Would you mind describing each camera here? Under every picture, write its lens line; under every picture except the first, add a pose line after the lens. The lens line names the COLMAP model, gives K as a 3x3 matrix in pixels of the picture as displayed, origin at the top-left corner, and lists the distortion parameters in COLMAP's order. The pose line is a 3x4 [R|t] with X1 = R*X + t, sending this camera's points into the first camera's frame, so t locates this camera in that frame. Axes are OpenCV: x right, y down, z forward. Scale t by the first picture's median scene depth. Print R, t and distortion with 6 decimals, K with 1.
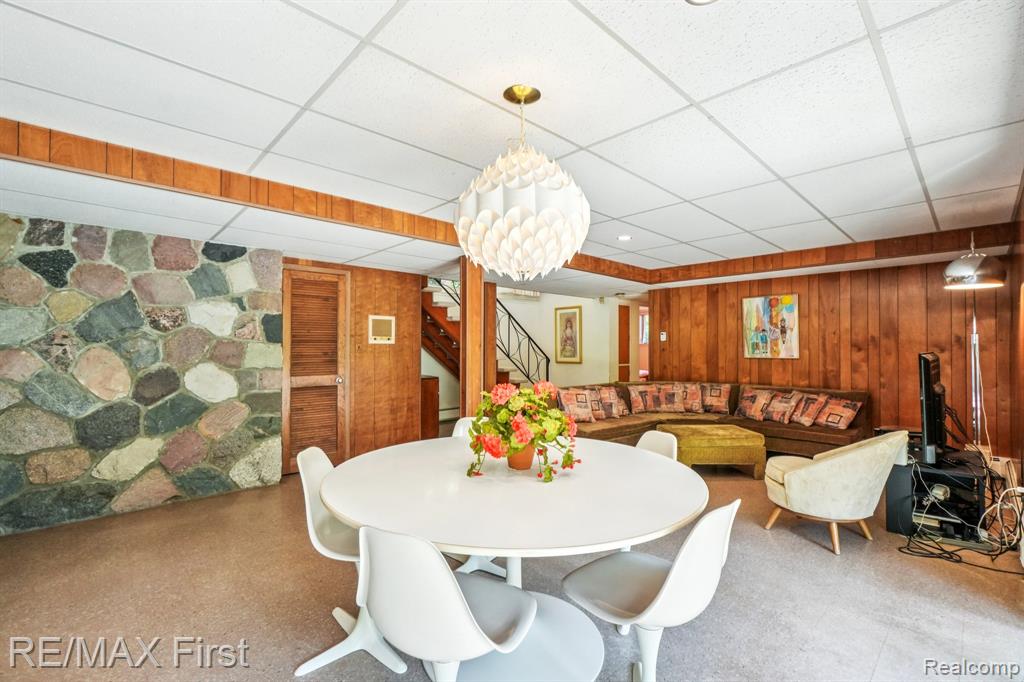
lens RADIAL K [[446.1, 0, 513.7], [0, 446.1, 341.2], [0, 0, 1]] dist [-0.001798, 0.000459]
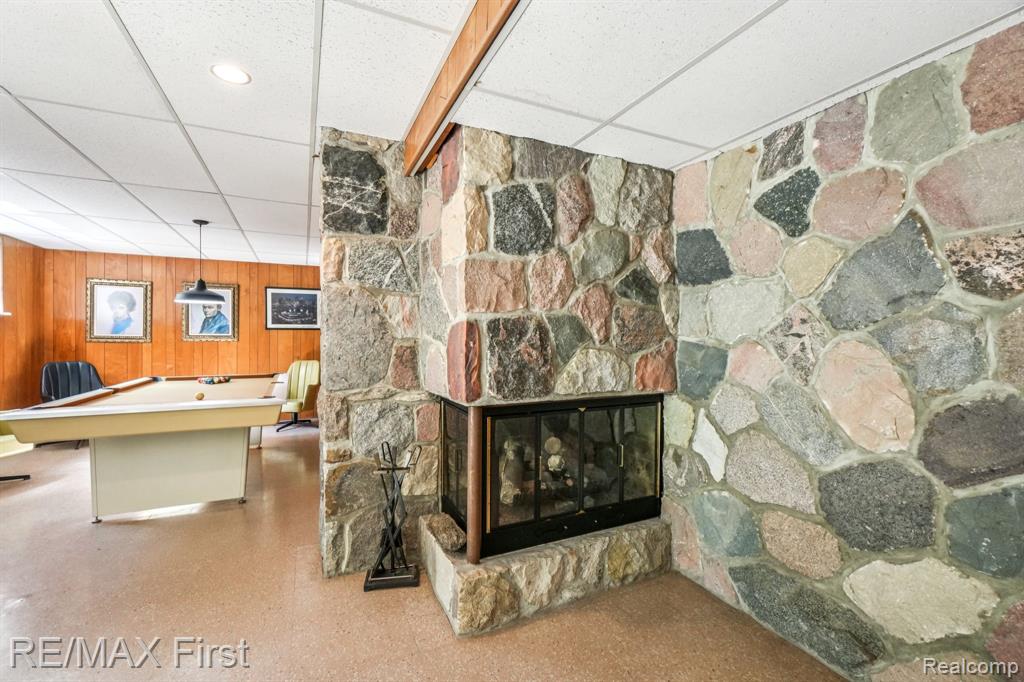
lens RADIAL K [[446.1, 0, 513.0], [0, 446.1, 339.4], [0, 0, 1]] dist [-0.001798, 0.000459]
pose [[-0.325401, 0.004212, -0.945567, -0.334886], [0.013820, 0.999904, -0.000302, 0.007844], [0.945475, -0.013167, -0.325428, 0.802159]]
